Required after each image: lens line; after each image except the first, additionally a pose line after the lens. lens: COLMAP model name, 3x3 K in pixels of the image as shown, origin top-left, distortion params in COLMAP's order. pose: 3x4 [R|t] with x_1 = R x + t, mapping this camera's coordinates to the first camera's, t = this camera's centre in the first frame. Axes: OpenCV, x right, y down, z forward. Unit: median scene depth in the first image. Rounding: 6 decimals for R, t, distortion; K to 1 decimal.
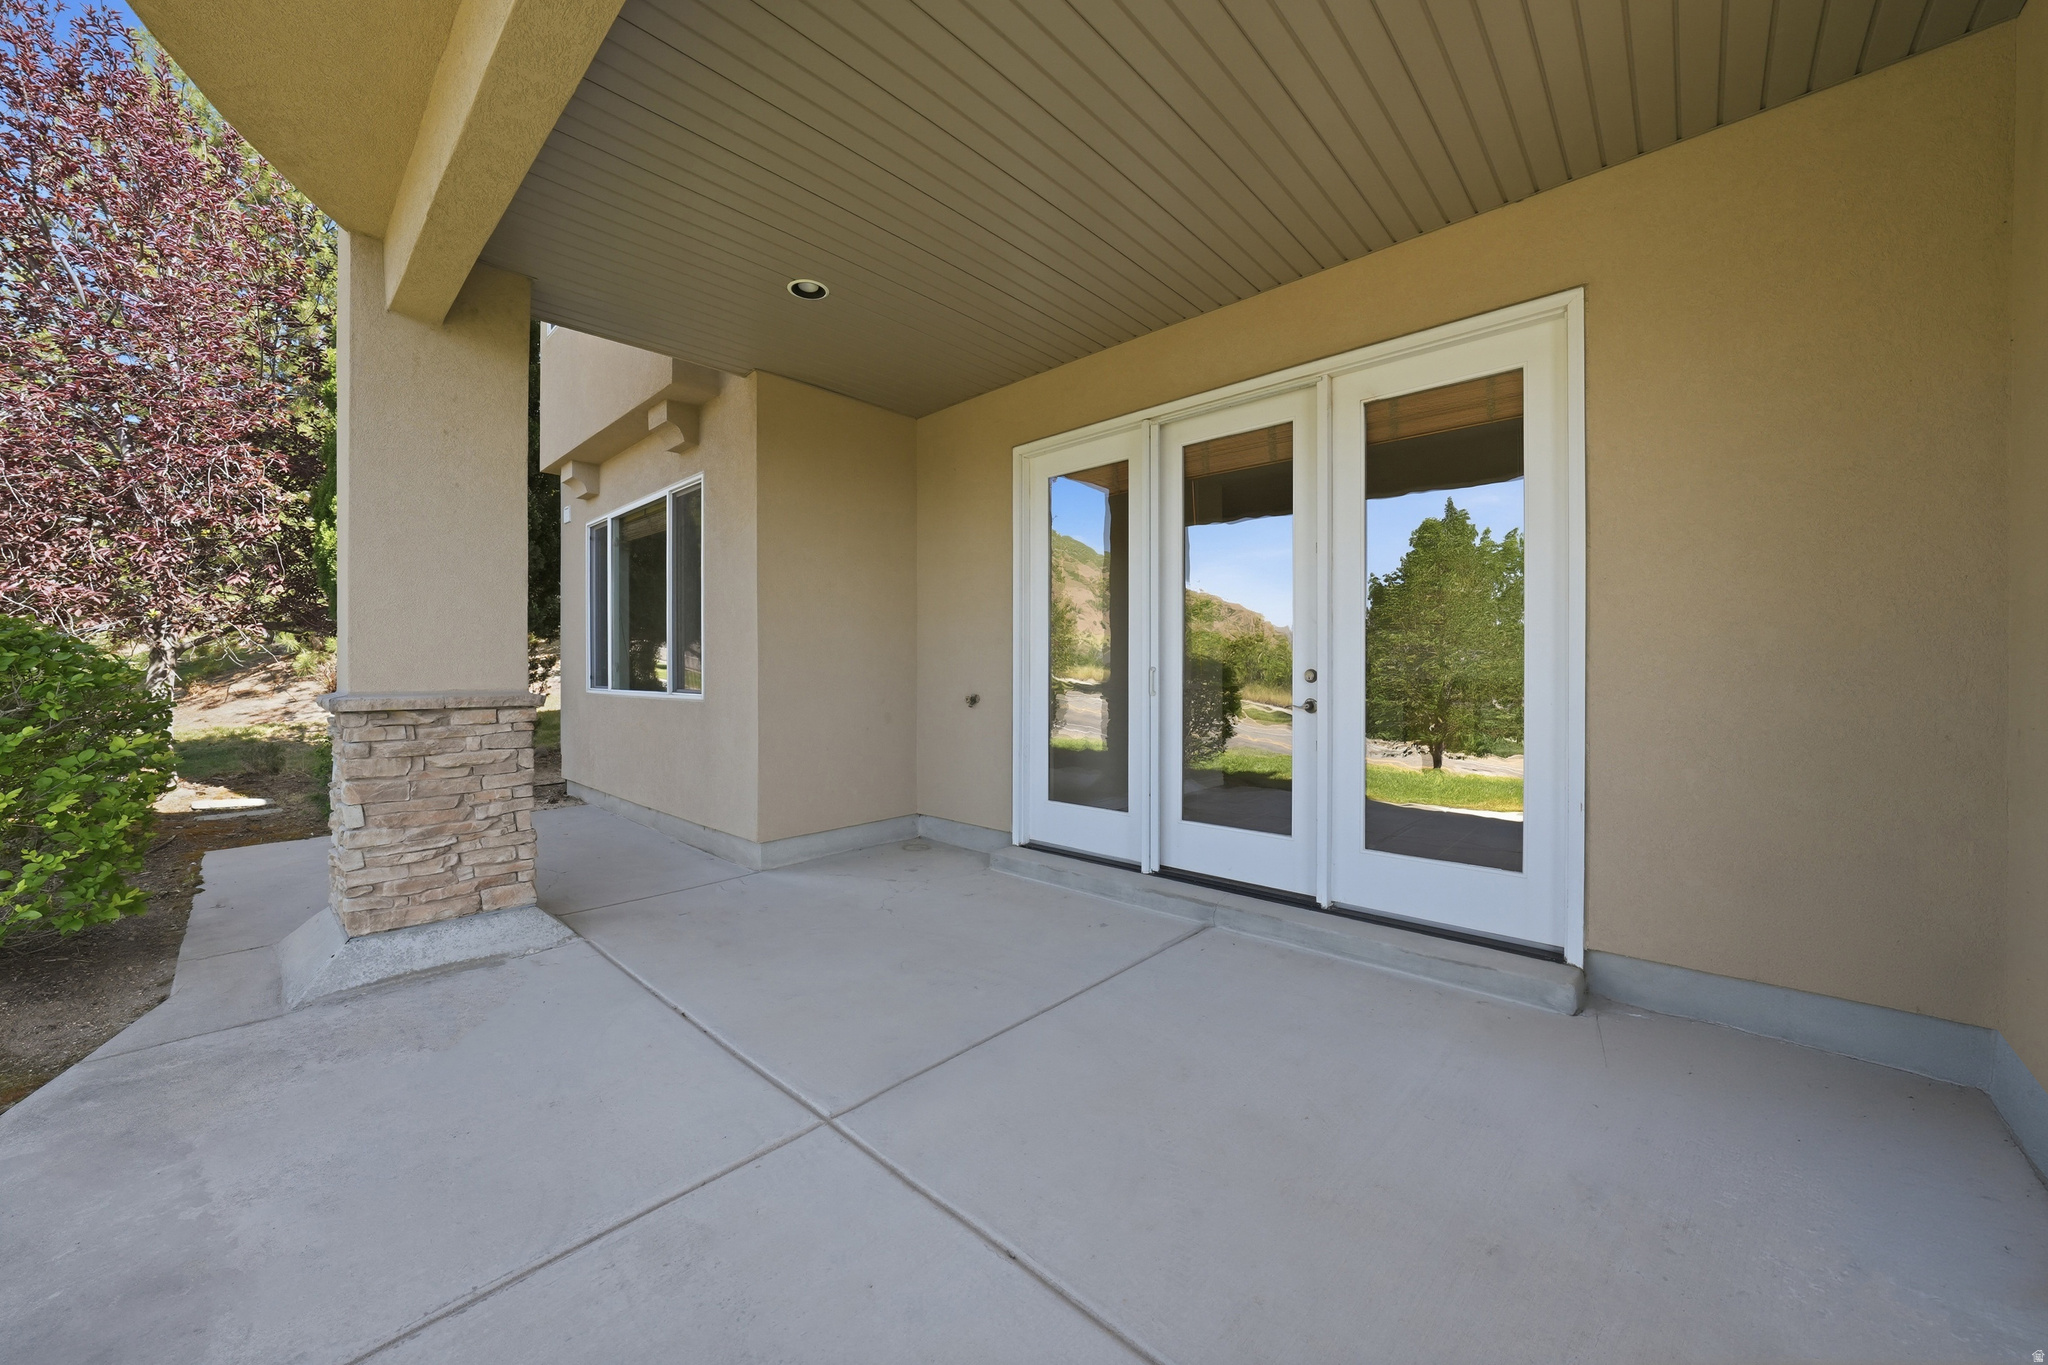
lens RADIAL K [[735.5, 0, 1027.3], [0, 735.5, 673.4], [0, 0, 1]] dist [0.000113, 0.000055]
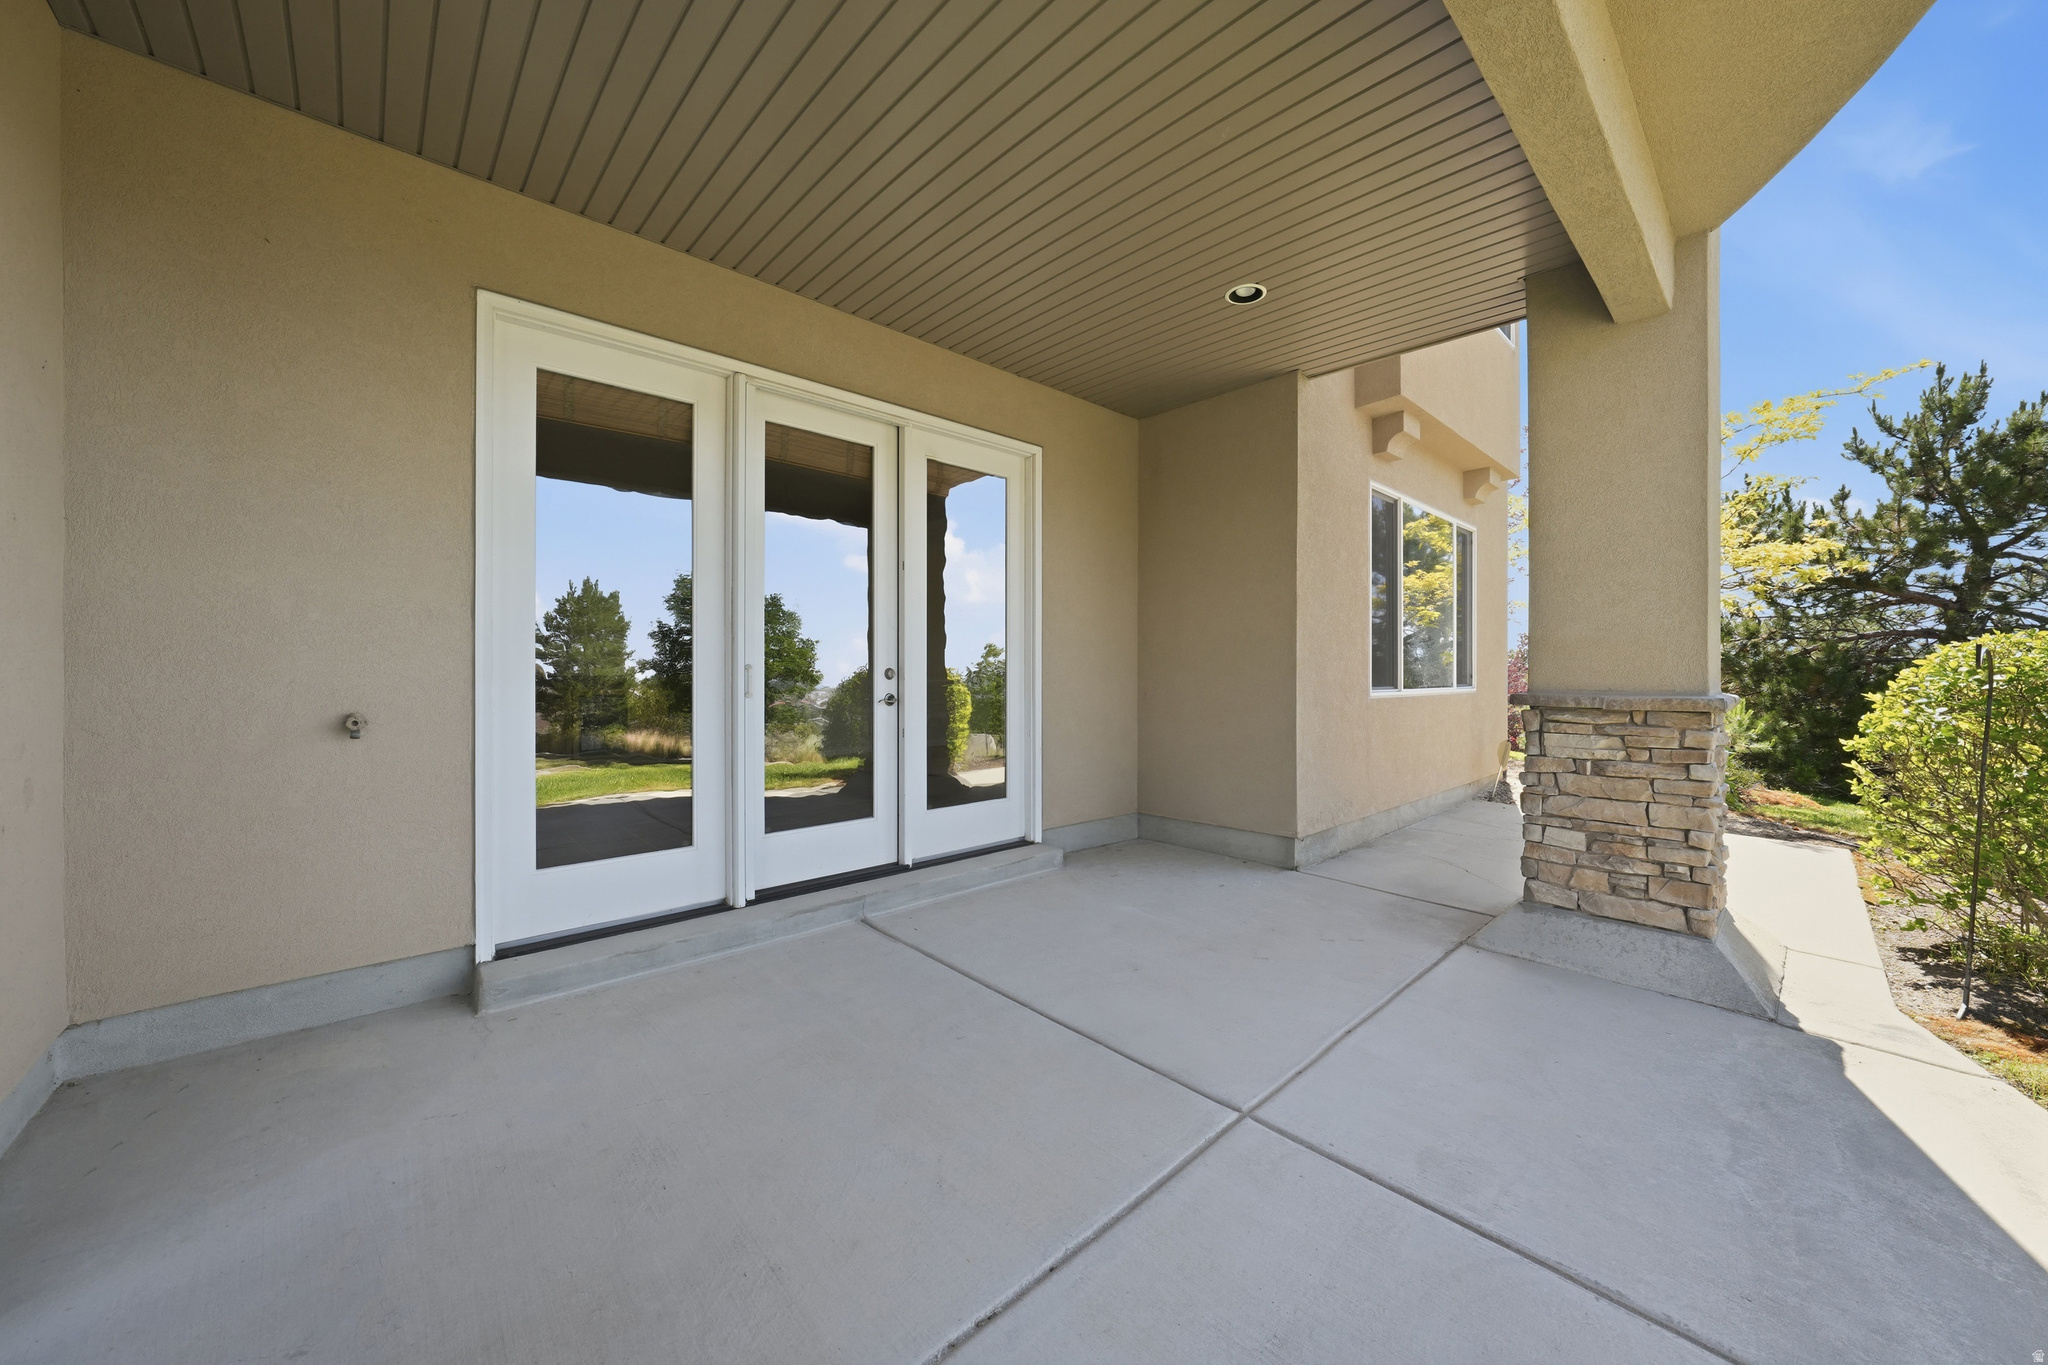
lens RADIAL K [[735.5, 0, 1027.3], [0, 735.5, 673.4], [0, 0, 1]] dist [0.000113, 0.000055]
pose [[0.095606, -0.003180, 0.995414, -0.656089], [0.001188, 0.999995, 0.003081, -0.001087], [-0.995419, 0.000888, 0.095610, 0.589921]]
